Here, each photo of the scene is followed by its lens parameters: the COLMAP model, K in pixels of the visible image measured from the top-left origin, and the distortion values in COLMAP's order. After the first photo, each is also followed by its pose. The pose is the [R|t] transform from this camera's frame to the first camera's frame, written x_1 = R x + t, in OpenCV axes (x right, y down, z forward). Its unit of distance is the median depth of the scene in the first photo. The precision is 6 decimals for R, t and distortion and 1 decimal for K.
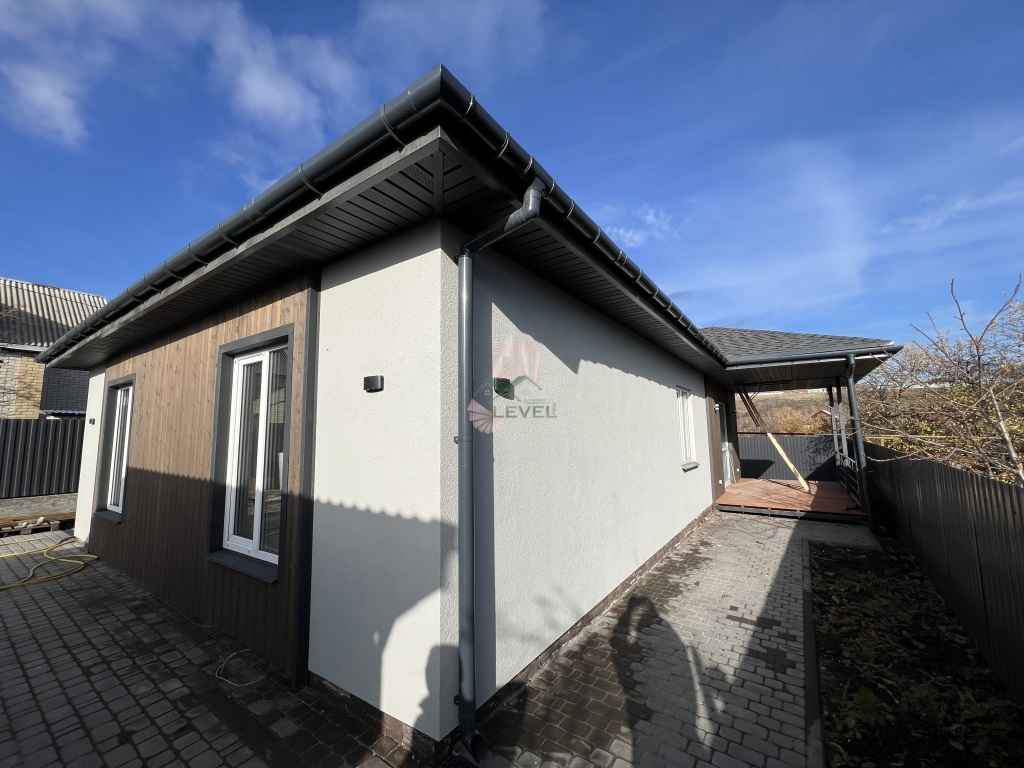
lens RADIAL K [[412.1, 0, 511.3], [0, 412.1, 389.0], [0, 0, 1]] dist [-0.000947, 0.000119]
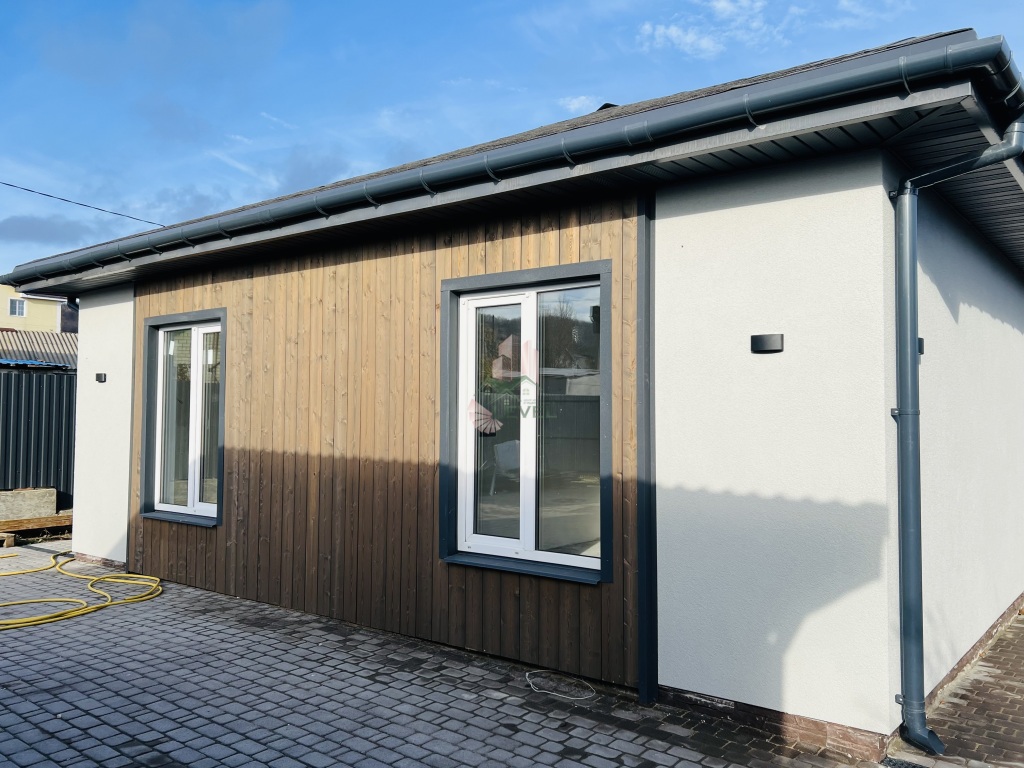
lens RADIAL K [[846.9, 0, 512.9], [0, 846.9, 378.2], [0, 0, 1]] dist [0.024141, -0.005784]
pose [[0.997510, 0.015706, -0.068749, -0.614667], [-0.010679, 0.997283, 0.072887, -0.052670], [0.069707, -0.071972, 0.994968, -0.625790]]
